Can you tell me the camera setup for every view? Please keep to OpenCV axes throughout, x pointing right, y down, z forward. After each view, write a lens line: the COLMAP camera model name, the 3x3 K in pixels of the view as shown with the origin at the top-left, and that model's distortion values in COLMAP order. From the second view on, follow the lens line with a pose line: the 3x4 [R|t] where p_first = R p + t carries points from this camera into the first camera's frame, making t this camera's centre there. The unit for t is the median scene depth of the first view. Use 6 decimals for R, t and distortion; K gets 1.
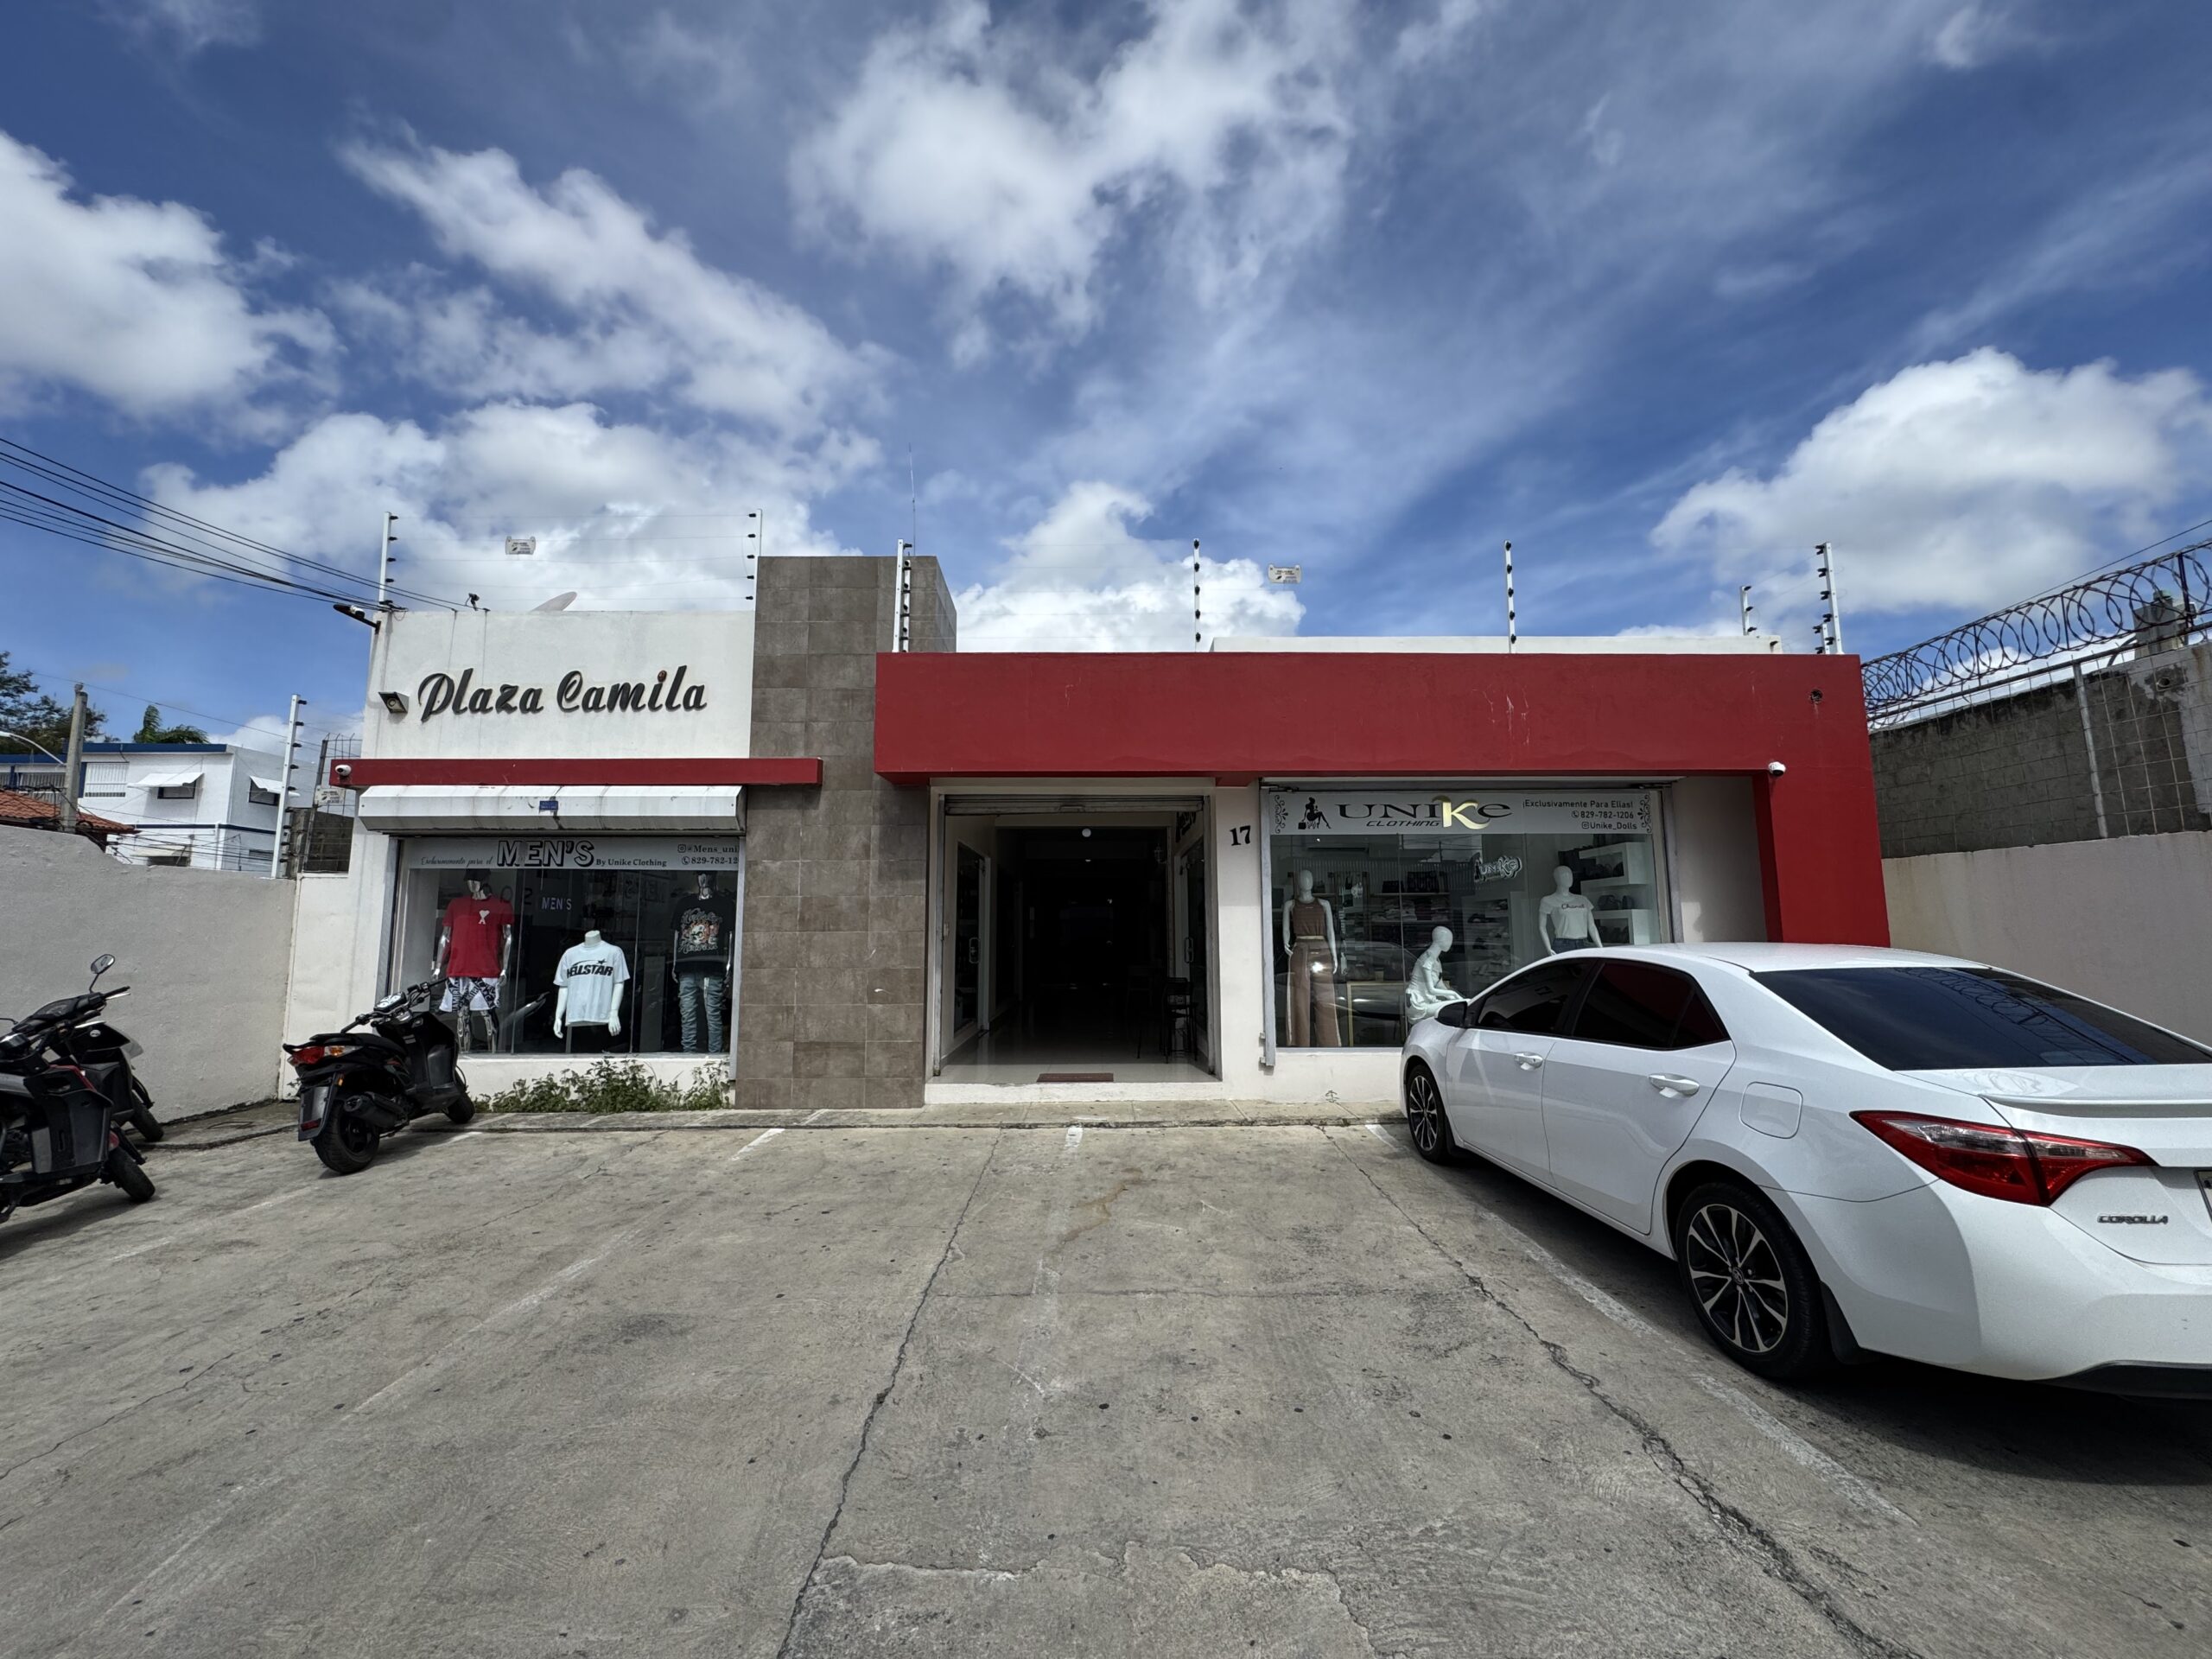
lens RADIAL K [[885.2, 0, 1106.0], [0, 885.2, 829.5], [0, 0, 1]] dist [-0.000240, 0.000044]
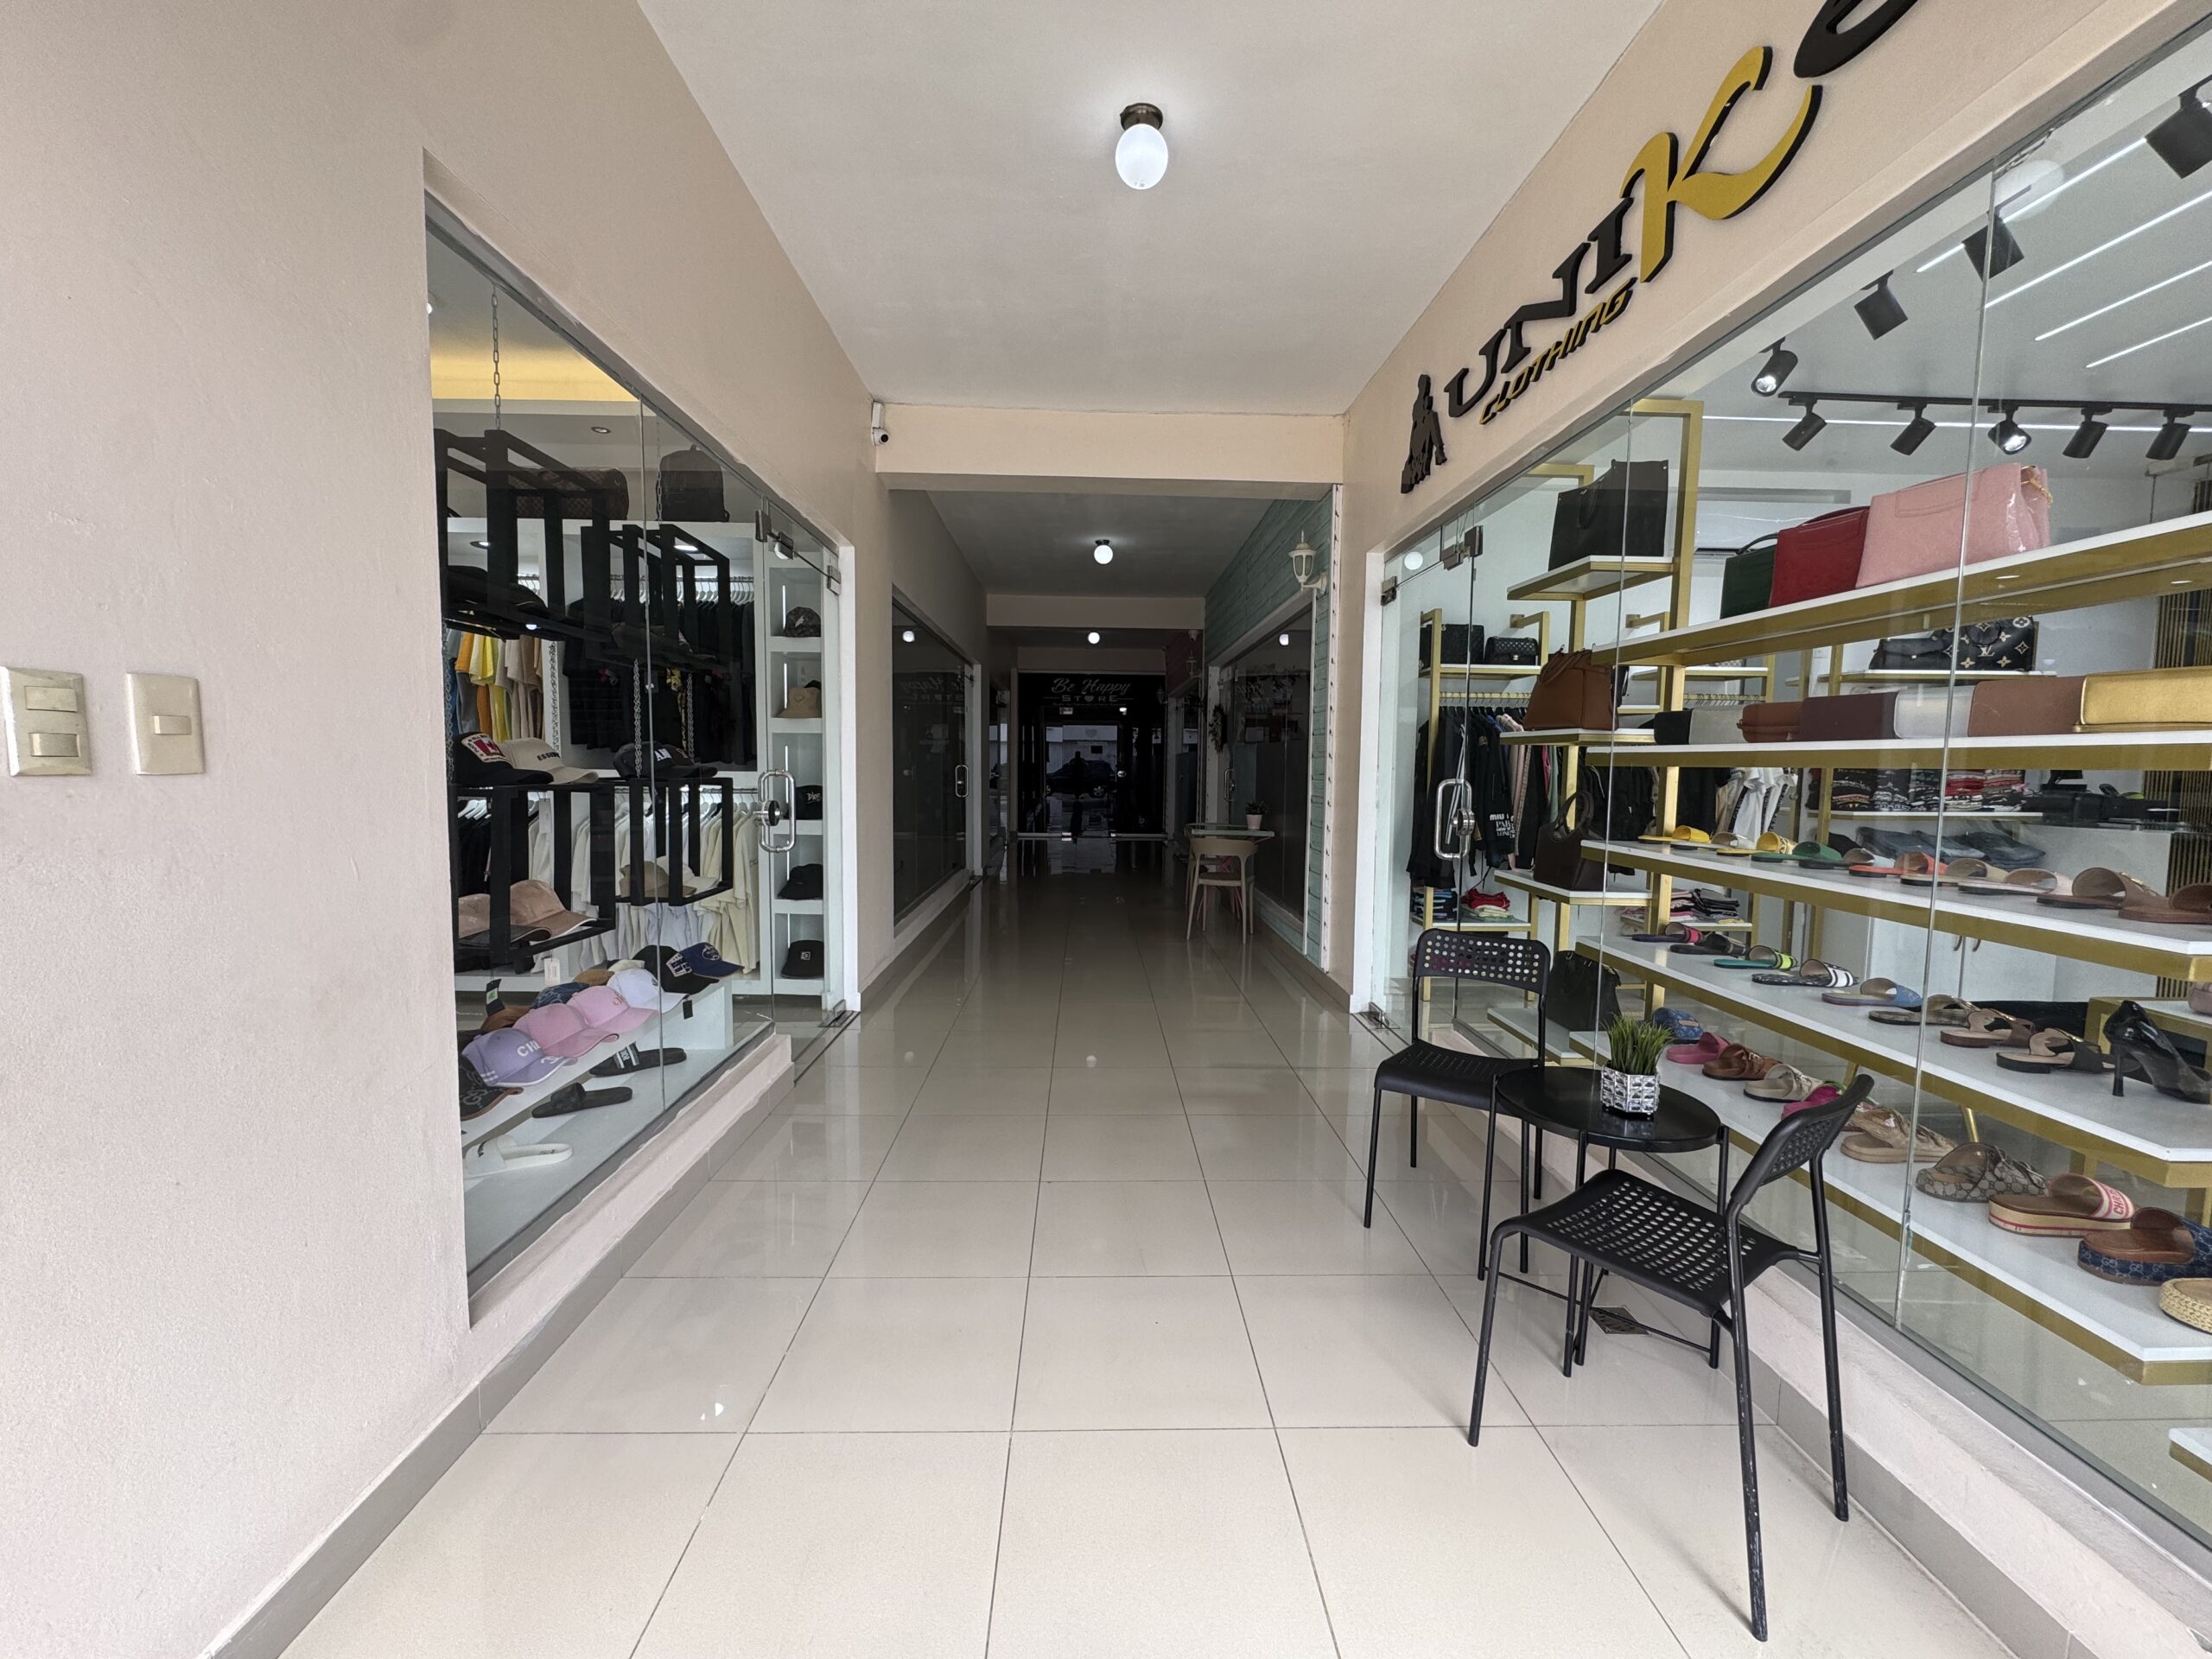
lens RADIAL K [[885.2, 0, 1106.0], [0, 885.2, 829.5], [0, 0, 1]] dist [-0.000240, 0.000044]
pose [[0.999842, 0.015857, -0.008045, -0.014323], [-0.014045, 0.981766, 0.189575, 0.043890], [0.010904, -0.189432, 0.981833, 0.365730]]
